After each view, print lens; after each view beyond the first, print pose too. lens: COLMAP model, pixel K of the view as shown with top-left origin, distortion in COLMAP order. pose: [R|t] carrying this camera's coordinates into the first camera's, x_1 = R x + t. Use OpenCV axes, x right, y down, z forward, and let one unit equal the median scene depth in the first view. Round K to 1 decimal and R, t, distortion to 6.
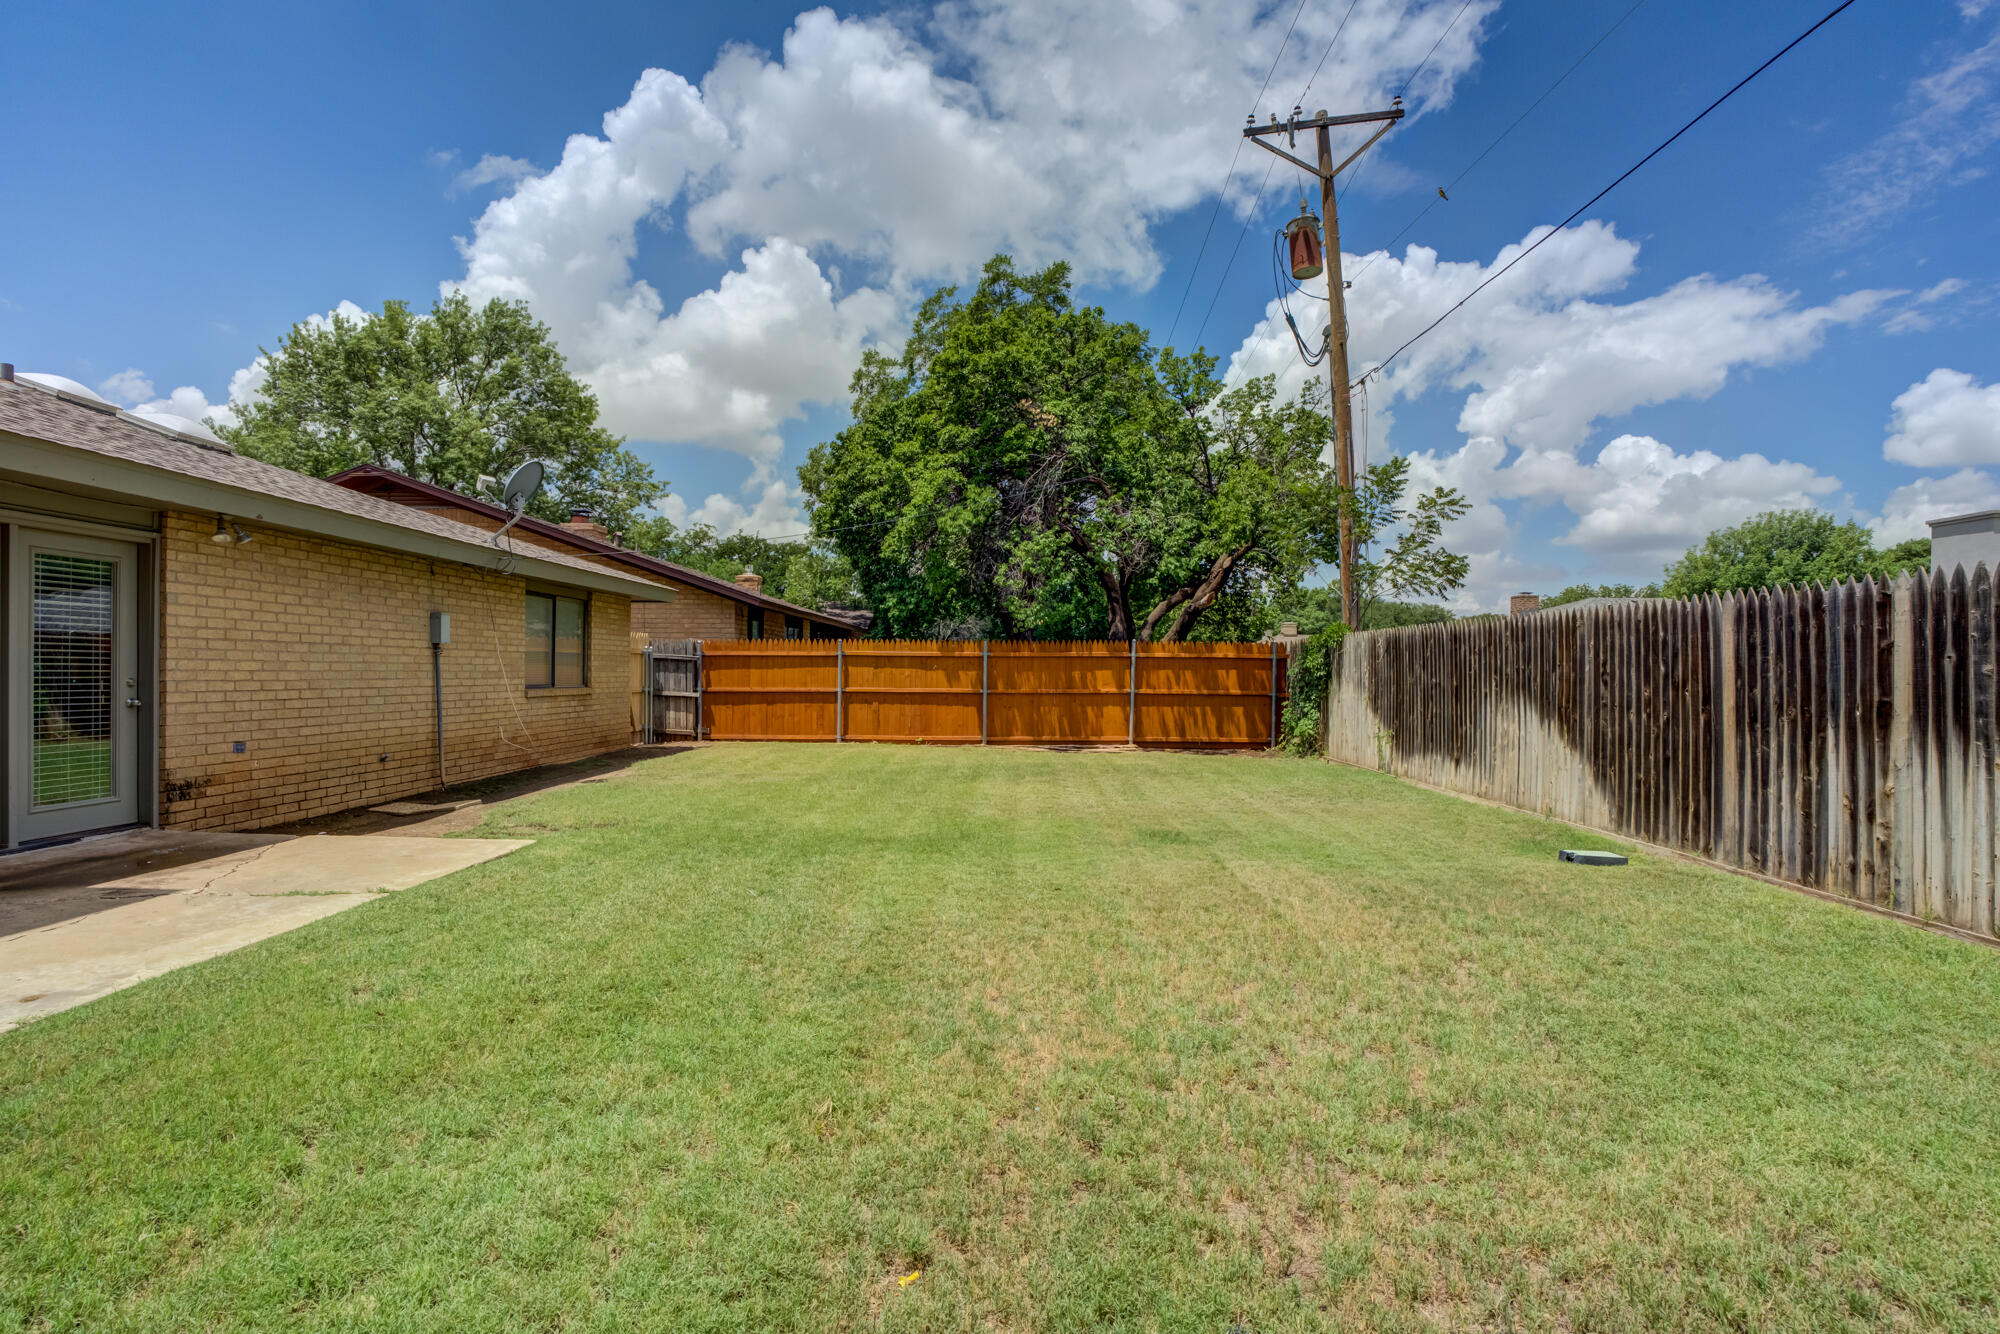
lens RADIAL K [[941.3, 0, 994.1], [0, 941.3, 656.4], [0, 0, 1]] dist [-0.004991, 0.014248]
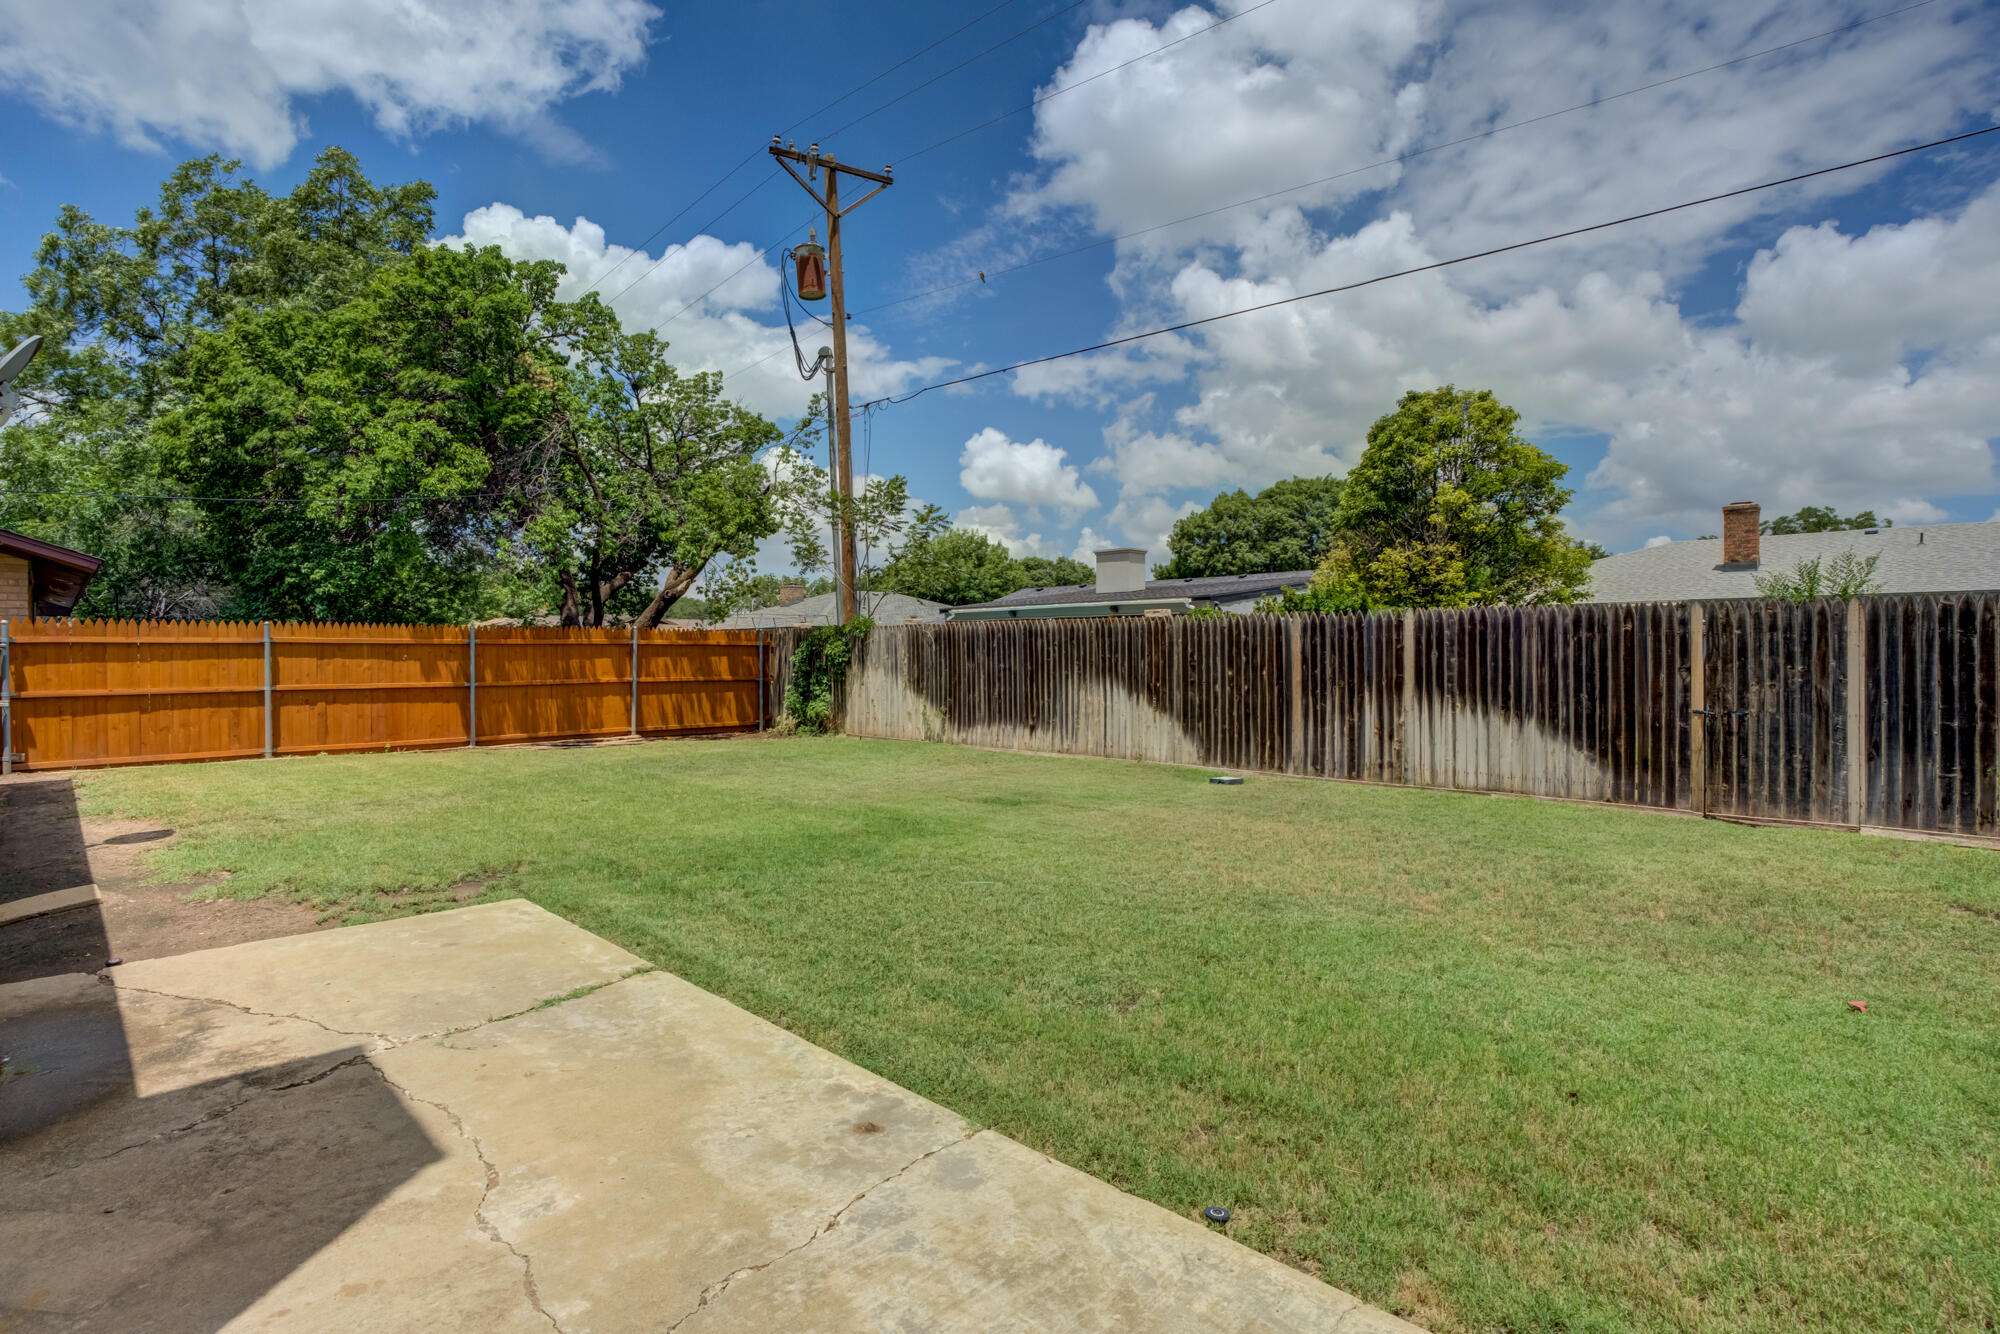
lens RADIAL K [[995.5, 0, 914.9], [0, 995.5, 629.2], [0, 0, 1]] dist [-0.021066, 0.000462]
pose [[0.736681, 0.005919, 0.676214, -0.467879], [-0.003017, 0.999981, -0.005467, -0.014077], [-0.676233, 0.001987, 0.736685, 0.077165]]
